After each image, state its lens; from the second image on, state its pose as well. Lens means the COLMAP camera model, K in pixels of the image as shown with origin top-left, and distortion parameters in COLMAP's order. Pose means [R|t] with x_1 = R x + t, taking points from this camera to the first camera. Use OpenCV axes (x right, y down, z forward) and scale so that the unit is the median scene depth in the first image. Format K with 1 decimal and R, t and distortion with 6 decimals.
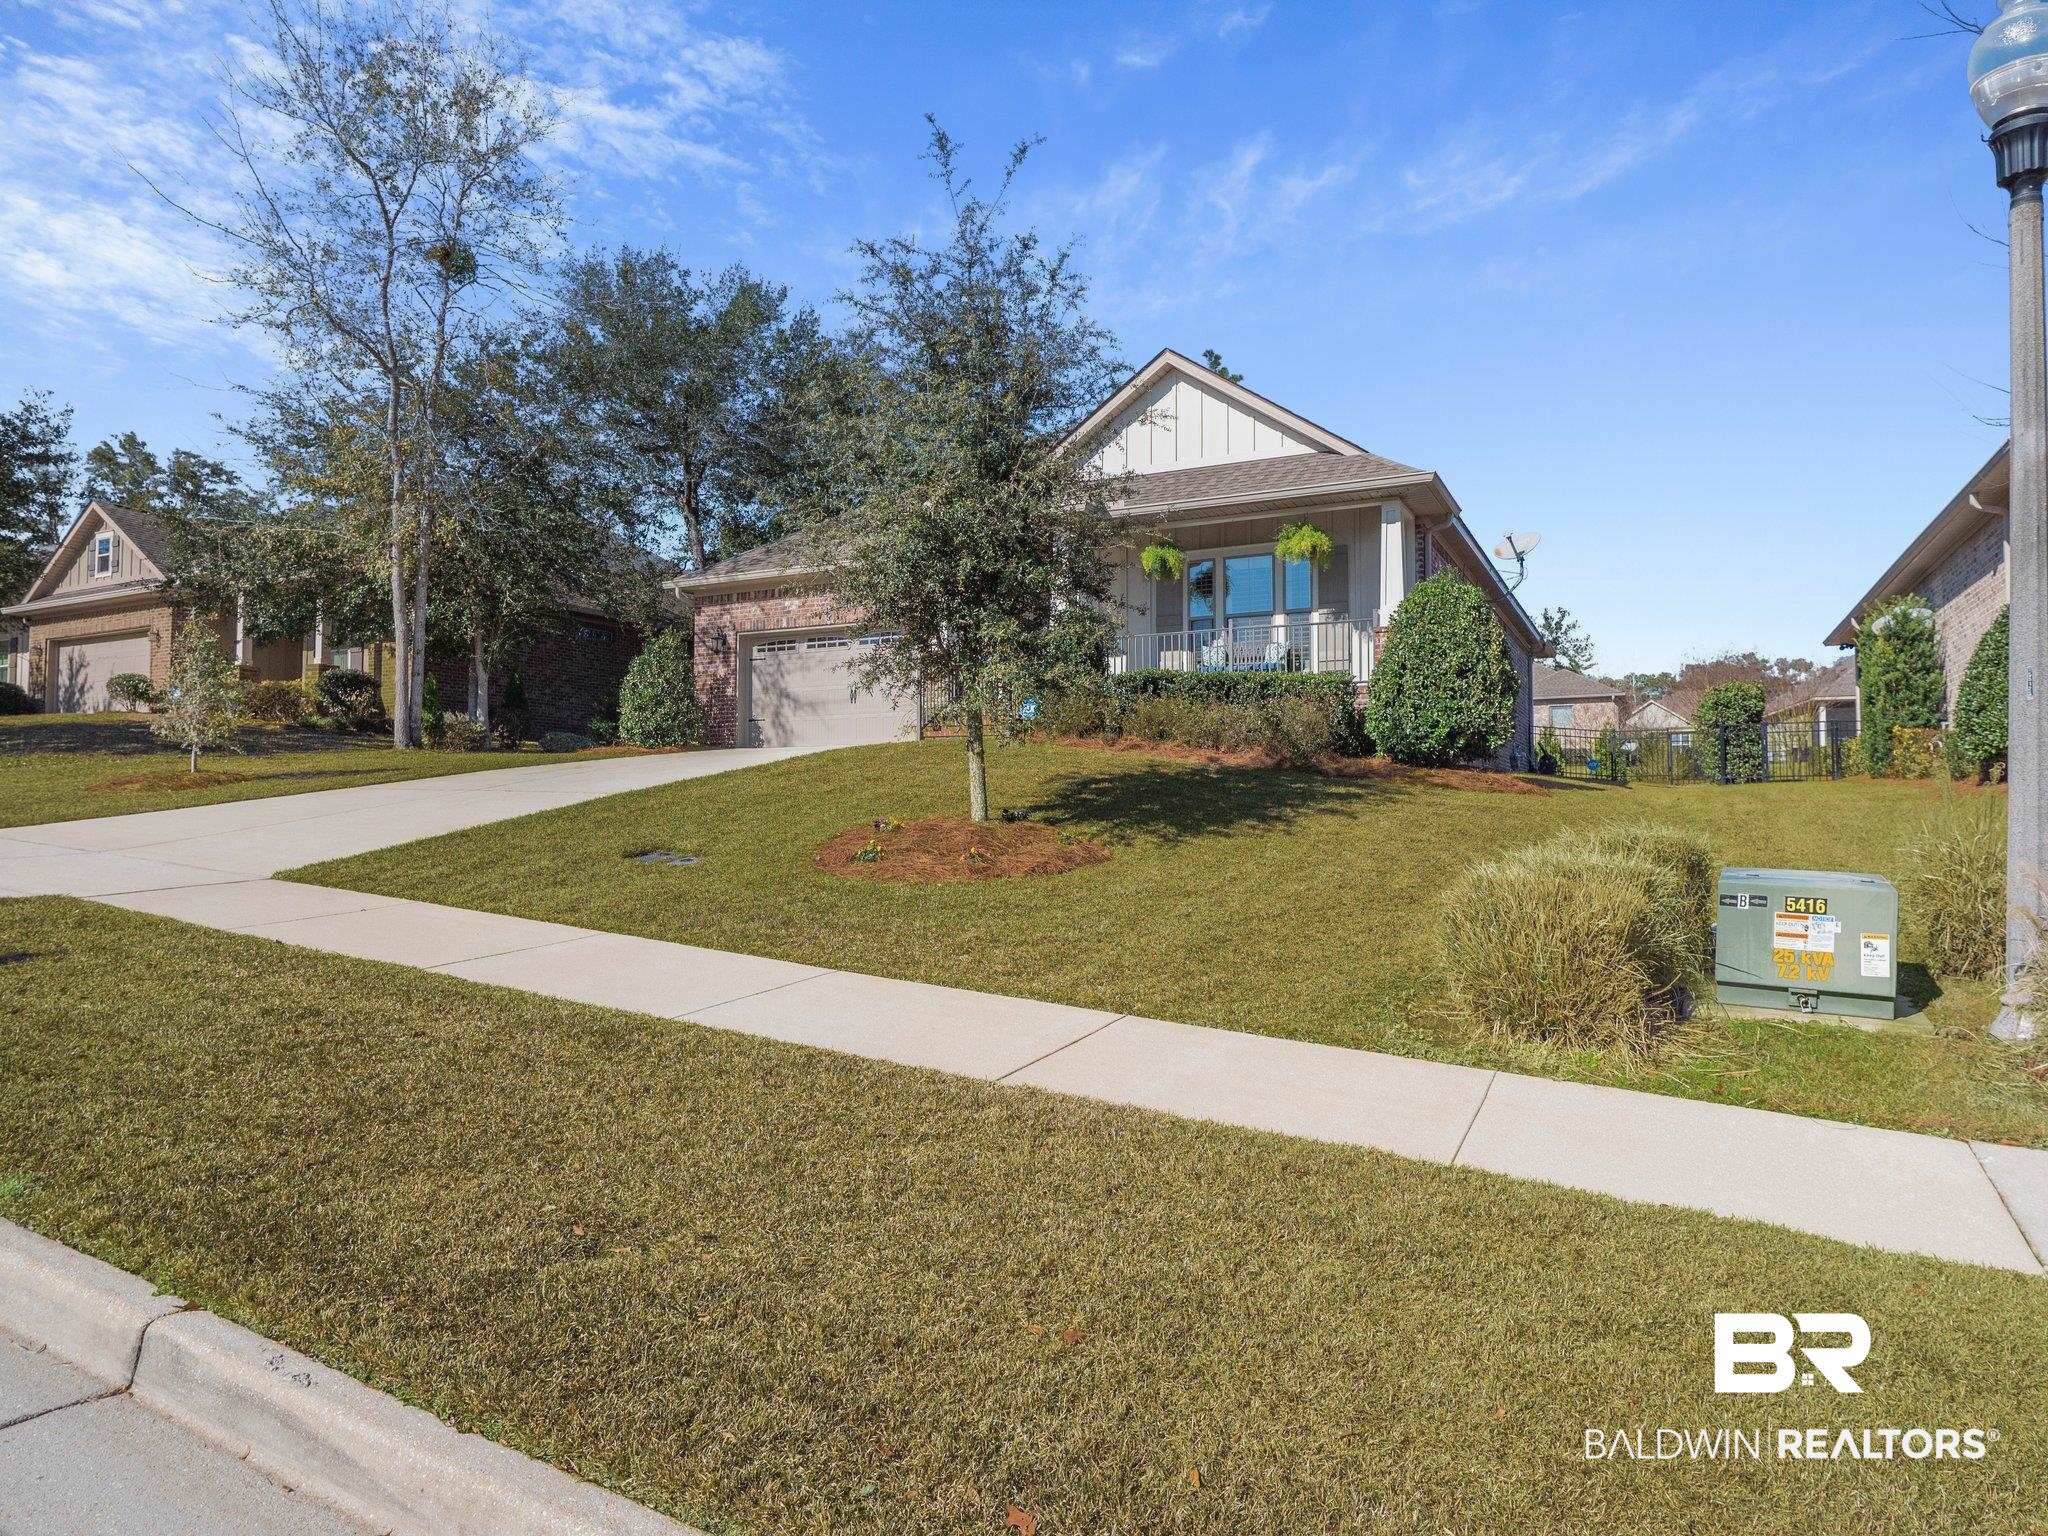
lens RADIAL K [[1277.9, 0, 1017.5], [0, 1277.9, 722.7], [0, 0, 1]] dist [0.018431, 0.000905]
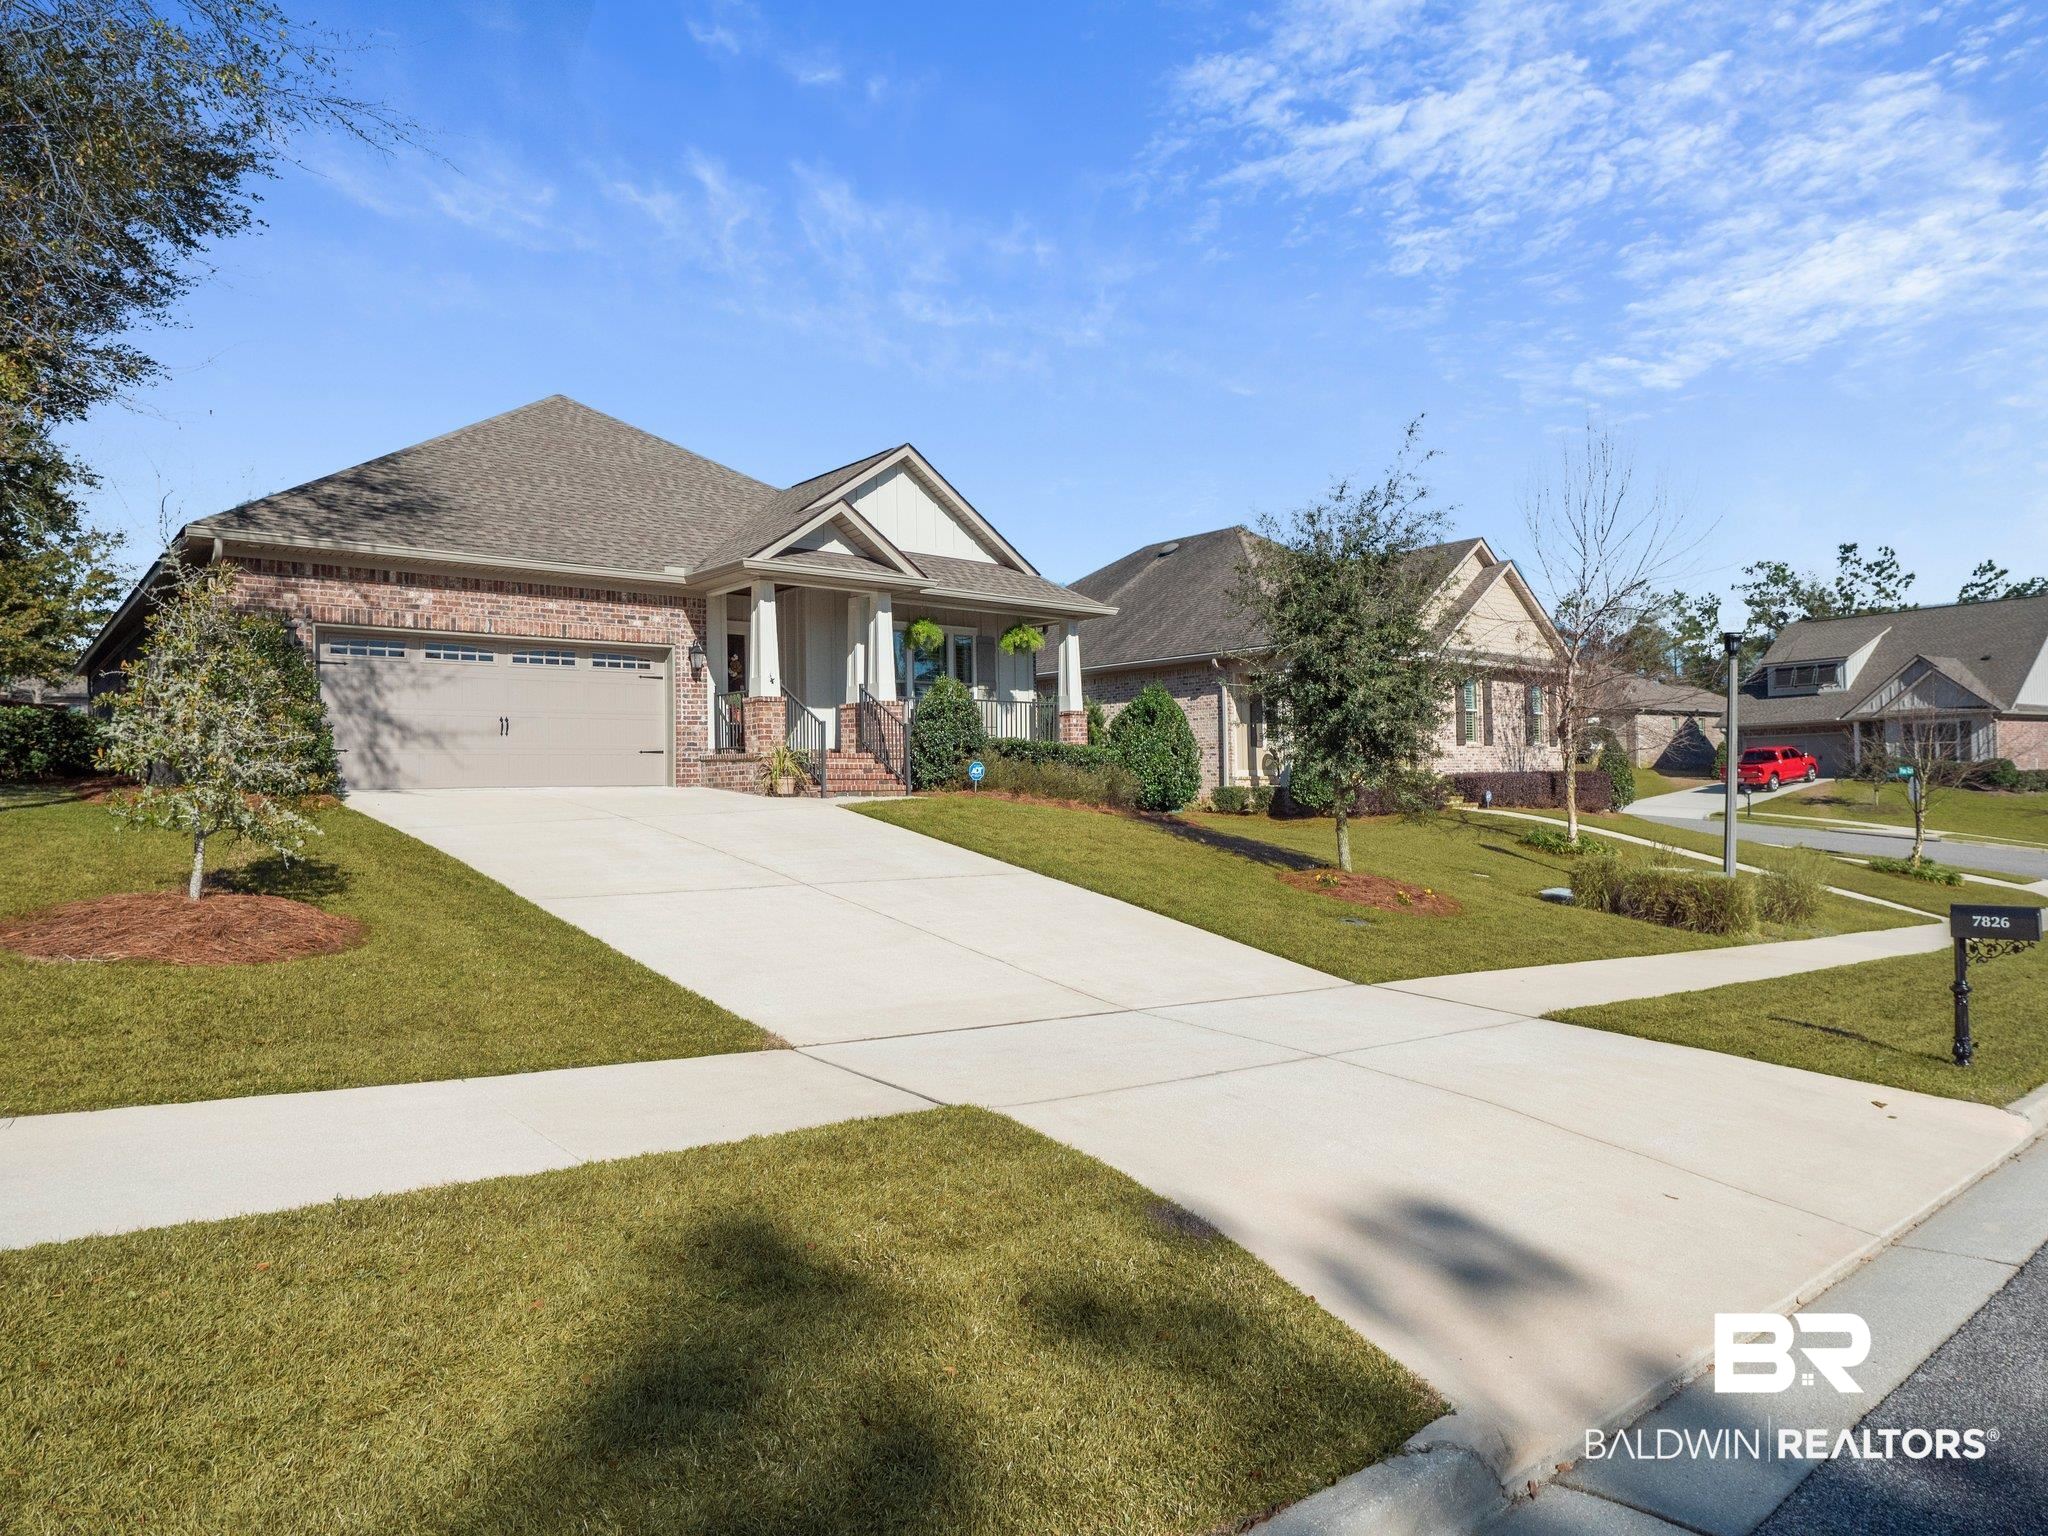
lens RADIAL K [[1277.9, 0, 1017.5], [0, 1277.9, 722.7], [0, 0, 1]] dist [0.018431, 0.000905]
pose [[0.348214, 0.058410, 0.935593, -0.732369], [-0.024228, 0.998284, -0.053306, 0.010188], [-0.937102, -0.004105, 0.349032, 0.416004]]
